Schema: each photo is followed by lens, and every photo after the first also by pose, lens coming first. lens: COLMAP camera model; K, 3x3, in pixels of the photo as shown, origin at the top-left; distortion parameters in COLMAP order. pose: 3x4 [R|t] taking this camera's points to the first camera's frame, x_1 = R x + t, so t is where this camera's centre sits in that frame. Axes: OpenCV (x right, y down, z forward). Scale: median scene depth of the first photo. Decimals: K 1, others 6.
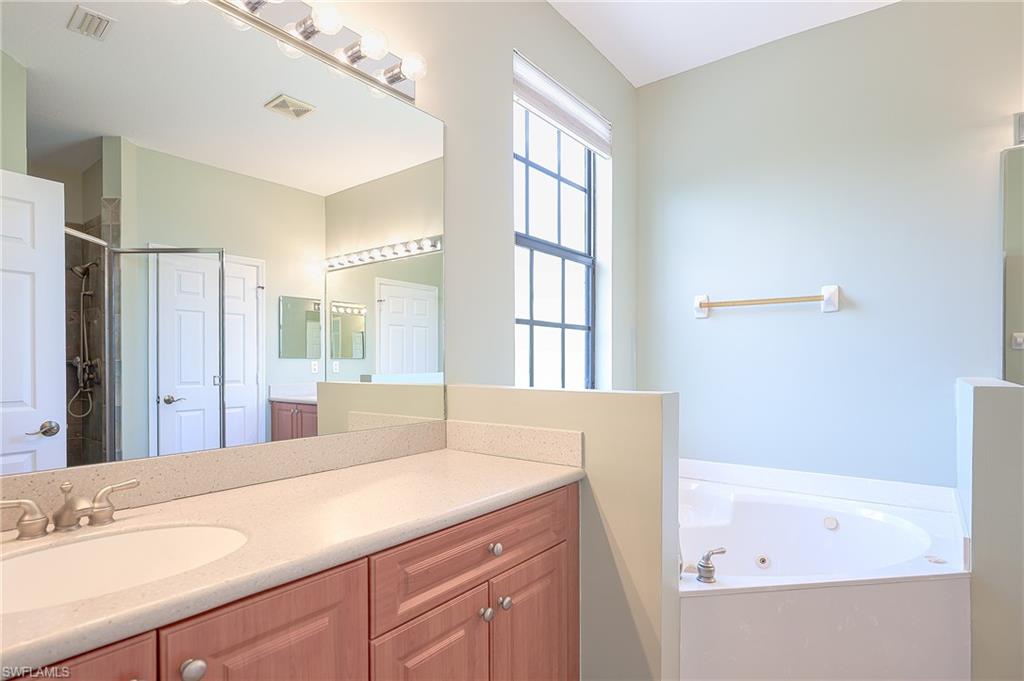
lens RADIAL K [[524.4, 0, 512.0], [0, 524.4, 367.8], [0, 0, 1]] dist [-0.000001, -0.000046]
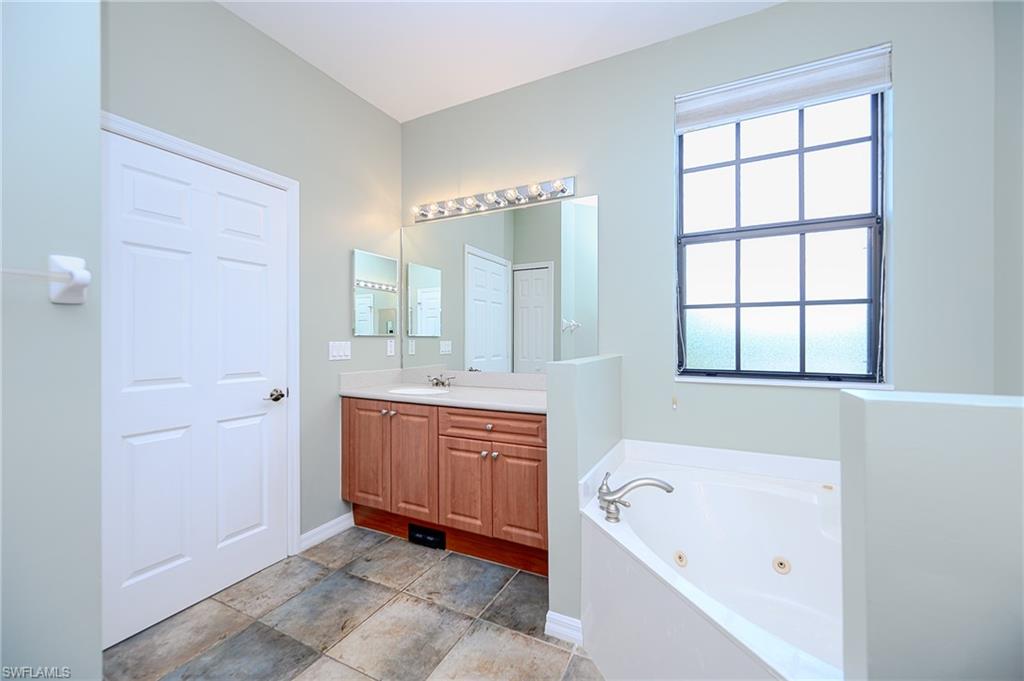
lens RADIAL K [[408.3, 0, 512.0], [0, 408.3, 340.5], [0, 0, 1]] dist [-0.000211, -0.000156]
pose [[0.190043, -0.002386, -0.981773, 1.517525], [-0.006718, 0.999970, -0.003731, -0.012163], [0.981753, 0.007305, 0.190021, 0.692488]]
